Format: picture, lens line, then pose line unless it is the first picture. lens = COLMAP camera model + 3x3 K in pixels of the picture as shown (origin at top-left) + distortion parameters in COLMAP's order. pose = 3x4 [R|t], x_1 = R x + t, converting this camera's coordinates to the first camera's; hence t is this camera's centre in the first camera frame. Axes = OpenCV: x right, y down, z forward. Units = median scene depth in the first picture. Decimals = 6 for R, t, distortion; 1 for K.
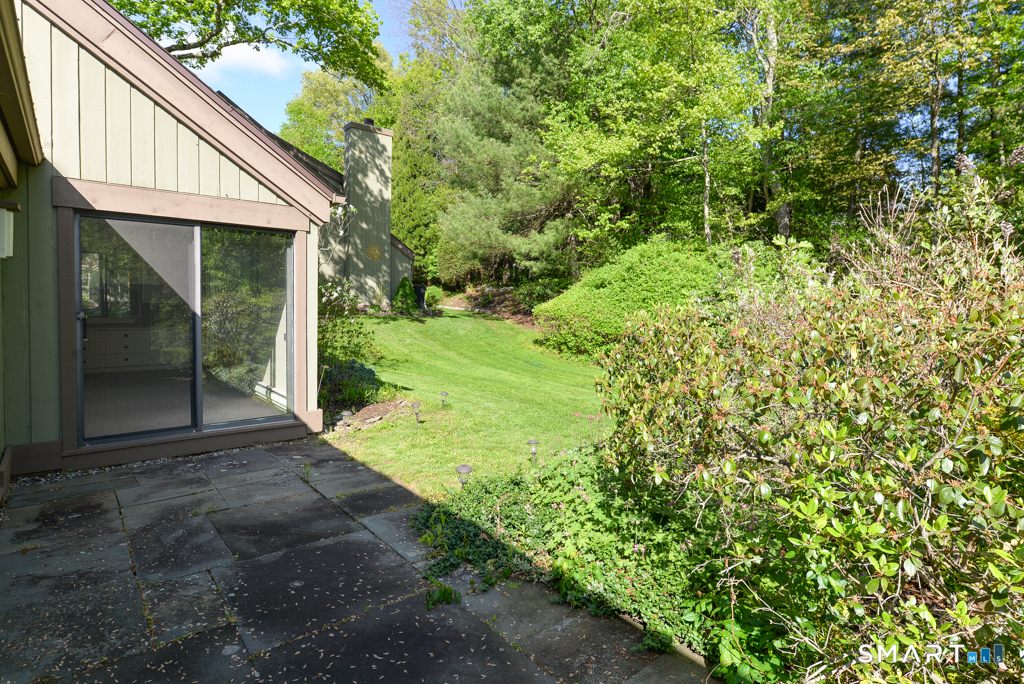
lens RADIAL K [[531.8, 0, 513.5], [0, 531.8, 336.8], [0, 0, 1]] dist [0.001003, -0.000495]
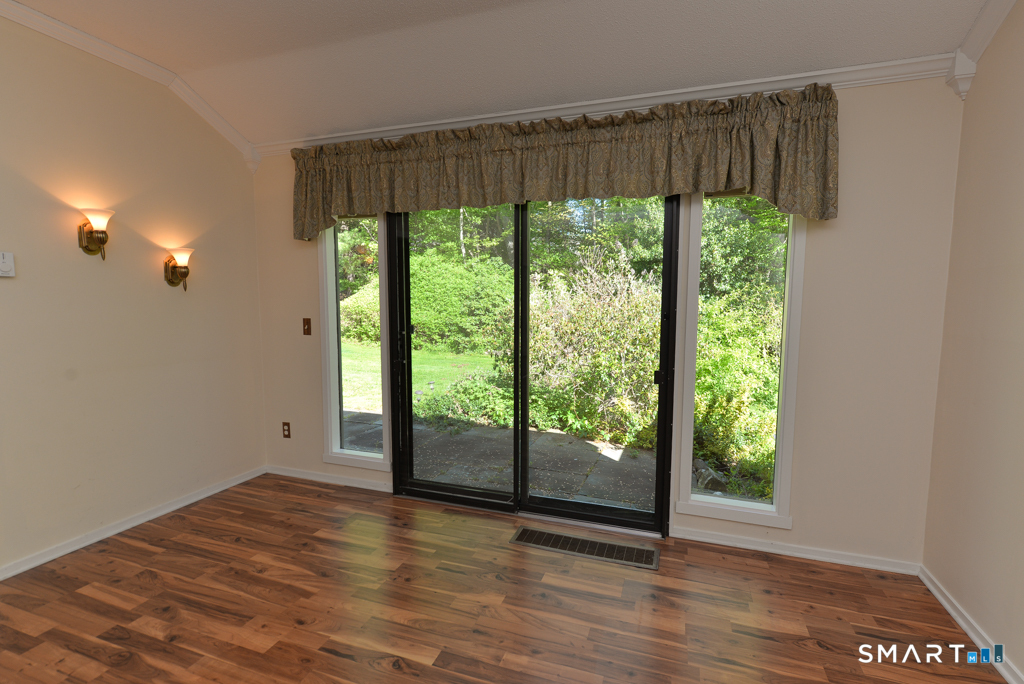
lens RADIAL K [[491.4, 0, 513.2], [0, 491.4, 348.7], [0, 0, 1]] dist [0.003161, 0.000695]
pose [[0.861630, -0.058877, 0.504110, -0.197602], [0.040115, 0.998041, 0.048000, 0.007624], [-0.505949, -0.021136, 0.862304, -0.190362]]
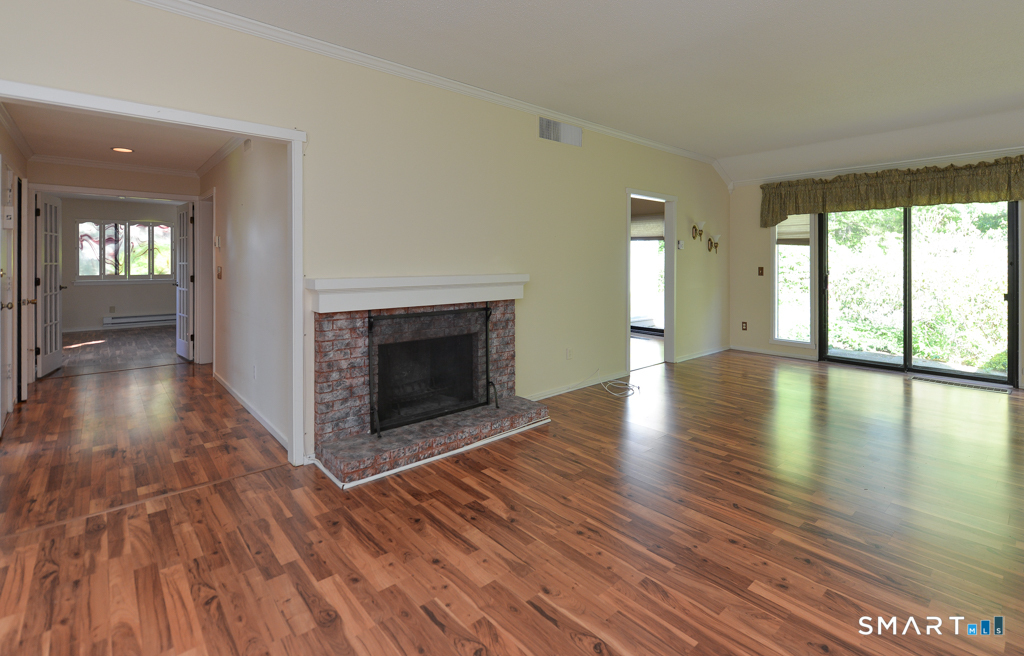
lens RADIAL K [[479.2, 0, 533.2], [0, 479.2, 259.6], [0, 0, 1]] dist [-0.002680, -0.001386]
pose [[0.999326, -0.013361, 0.034188, -1.364170], [0.015555, 0.997782, -0.064730, 0.077137], [-0.033248, 0.065218, 0.997317, -1.295534]]
